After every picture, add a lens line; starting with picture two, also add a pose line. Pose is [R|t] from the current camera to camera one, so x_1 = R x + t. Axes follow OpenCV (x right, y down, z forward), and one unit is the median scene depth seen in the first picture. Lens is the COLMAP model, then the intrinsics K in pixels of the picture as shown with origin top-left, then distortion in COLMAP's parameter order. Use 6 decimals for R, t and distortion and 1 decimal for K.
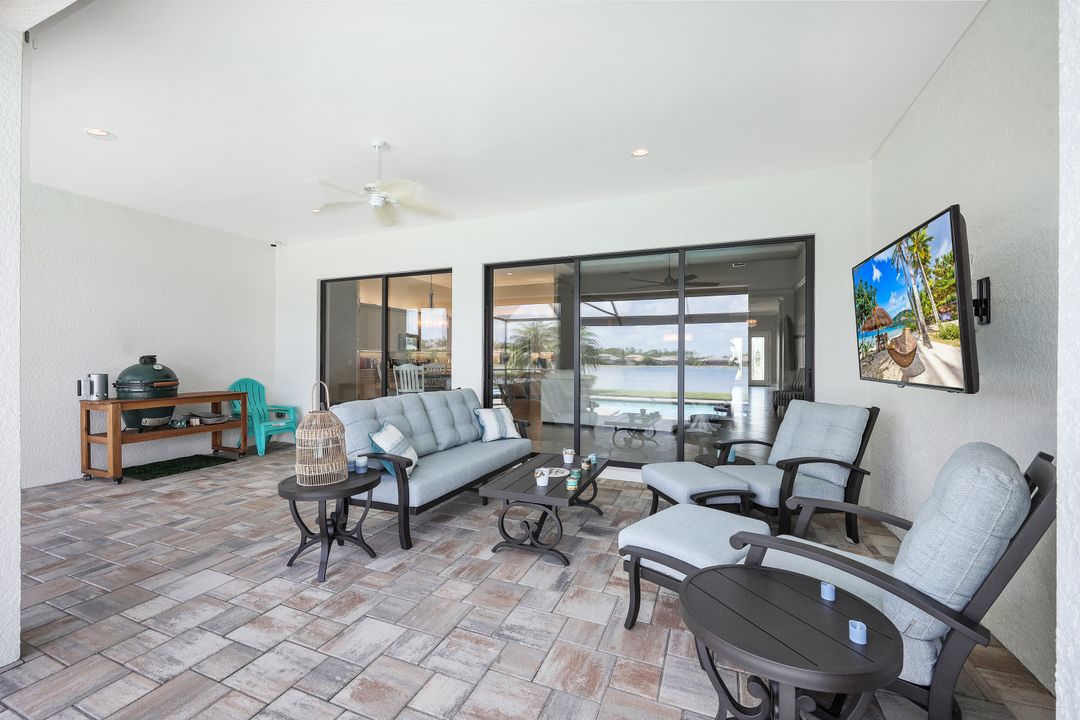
lens RADIAL K [[441.9, 0, 540.0], [0, 441.9, 360.0], [0, 0, 1]] dist [0.000442, -0.000181]
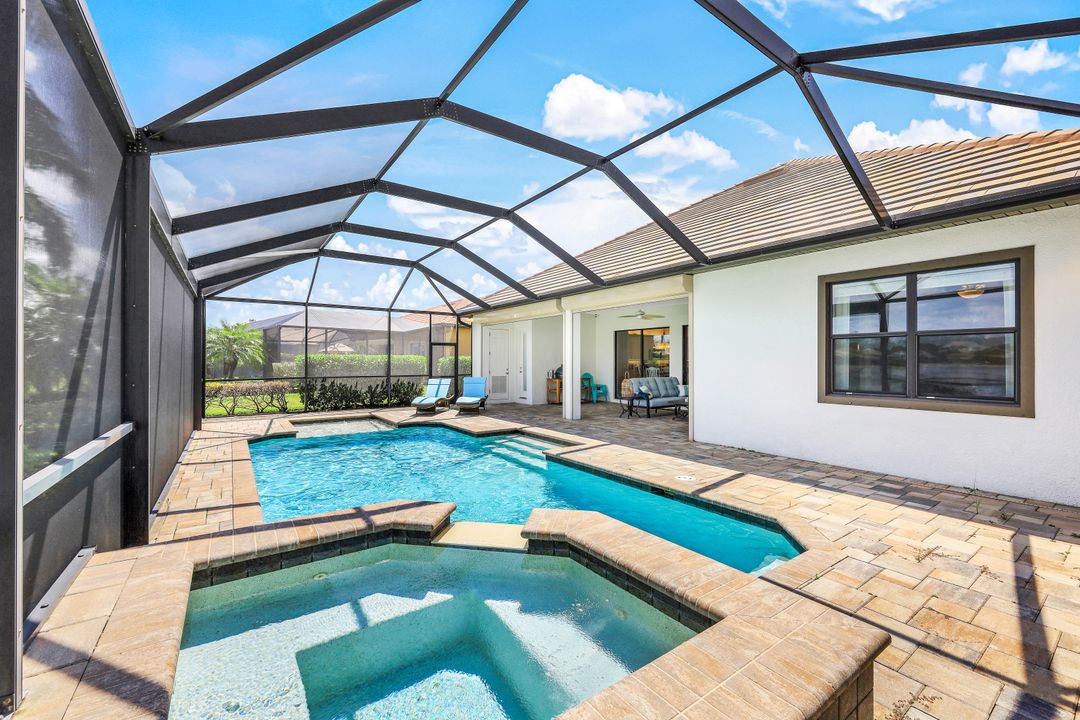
lens RADIAL K [[441.9, 0, 540.0], [0, 441.9, 360.0], [0, 0, 1]] dist [0.000442, -0.000181]
pose [[0.847061, -0.004248, -0.531478, 0.589691], [0.000056, 0.999969, -0.007904, -0.013680], [0.531495, 0.006665, 0.847035, -1.724713]]
